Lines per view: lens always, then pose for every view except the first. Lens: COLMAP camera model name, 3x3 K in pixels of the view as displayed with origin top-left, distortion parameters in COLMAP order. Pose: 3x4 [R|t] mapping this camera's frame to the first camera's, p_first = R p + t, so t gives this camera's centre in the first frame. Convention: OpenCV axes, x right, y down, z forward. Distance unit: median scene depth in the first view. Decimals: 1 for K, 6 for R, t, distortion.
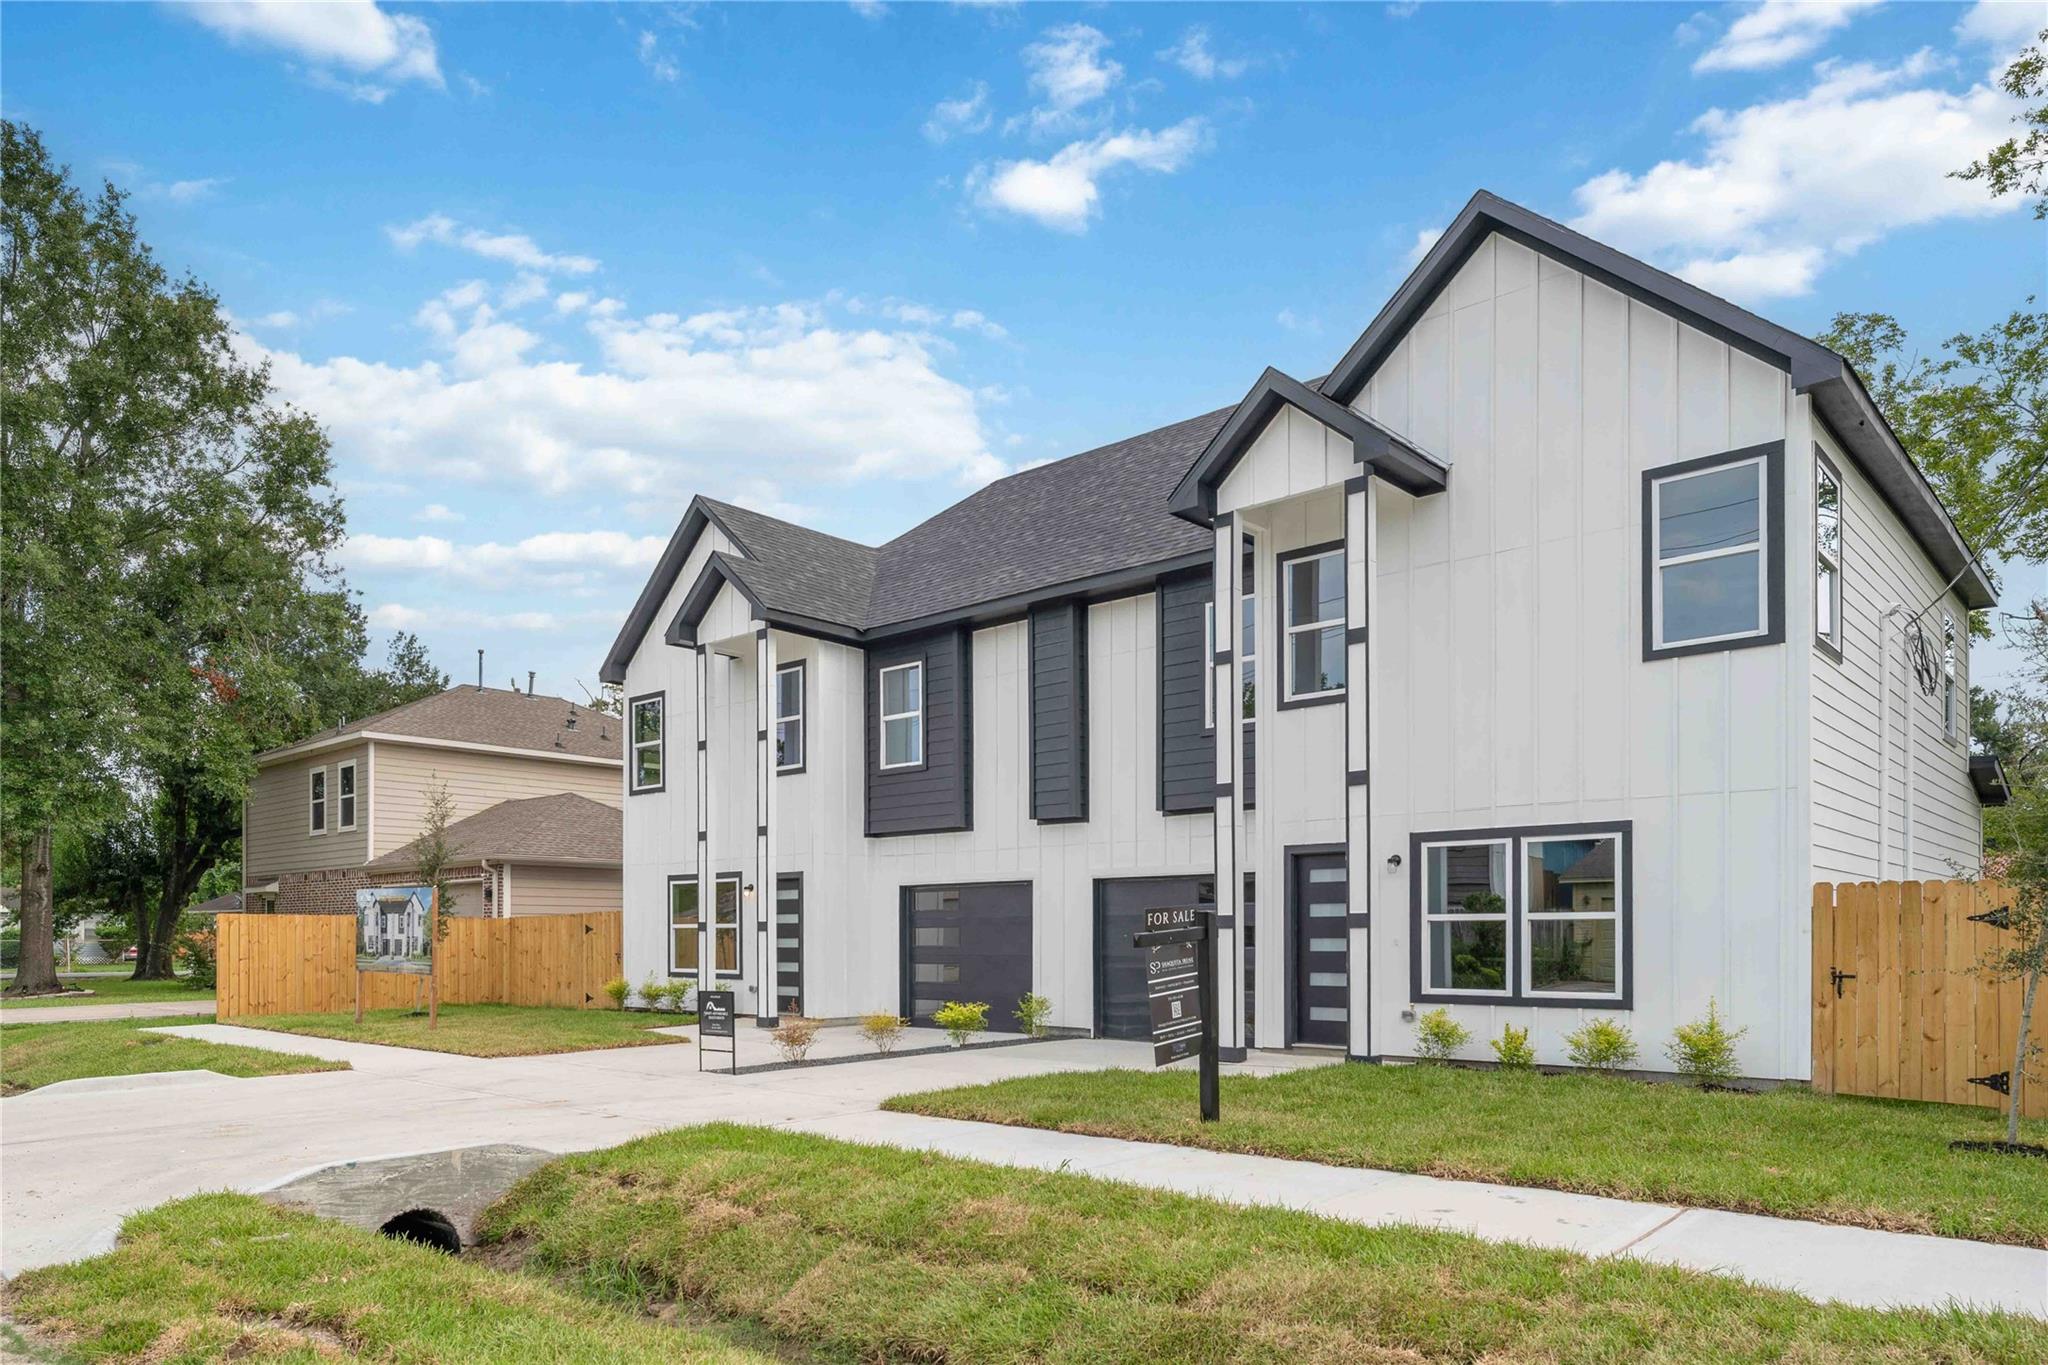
lens RADIAL K [[1307.4, 0, 1024.0], [0, 1307.4, 682.5], [0, 0, 1]] dist [-0.009035, -0.002633]
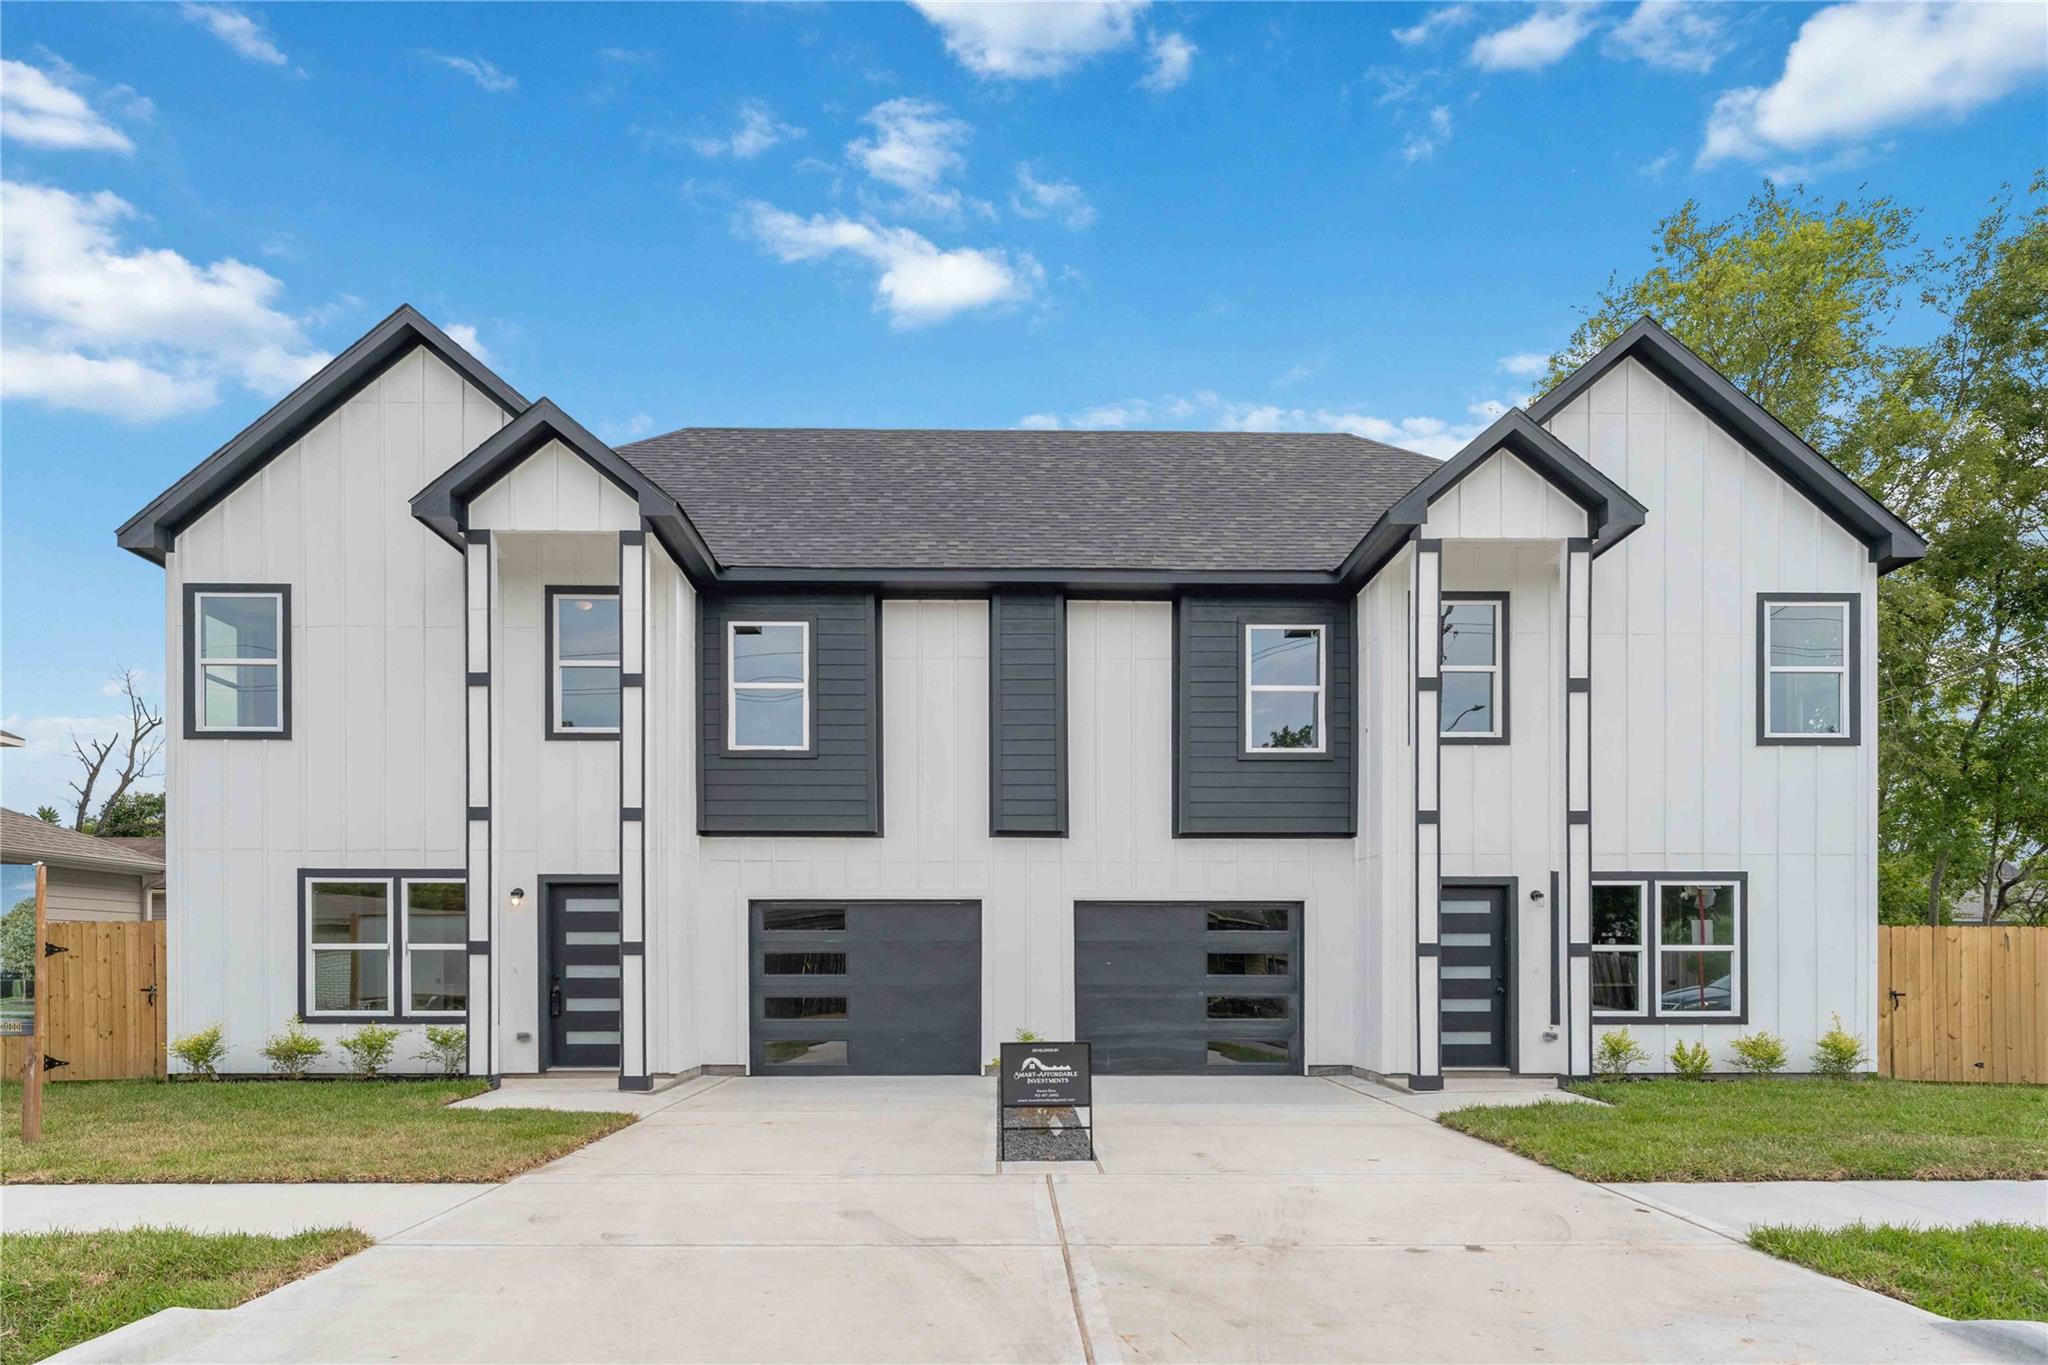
lens RADIAL K [[1133.2, 0, 1024.1], [0, 1133.2, 807.2], [0, 0, 1]] dist [-0.003647, -0.000763]
pose [[0.730697, 0.095122, 0.676043, -0.477406], [-0.132077, 0.991234, 0.003284, 0.082787], [-0.669804, -0.091690, 0.736855, 0.423892]]
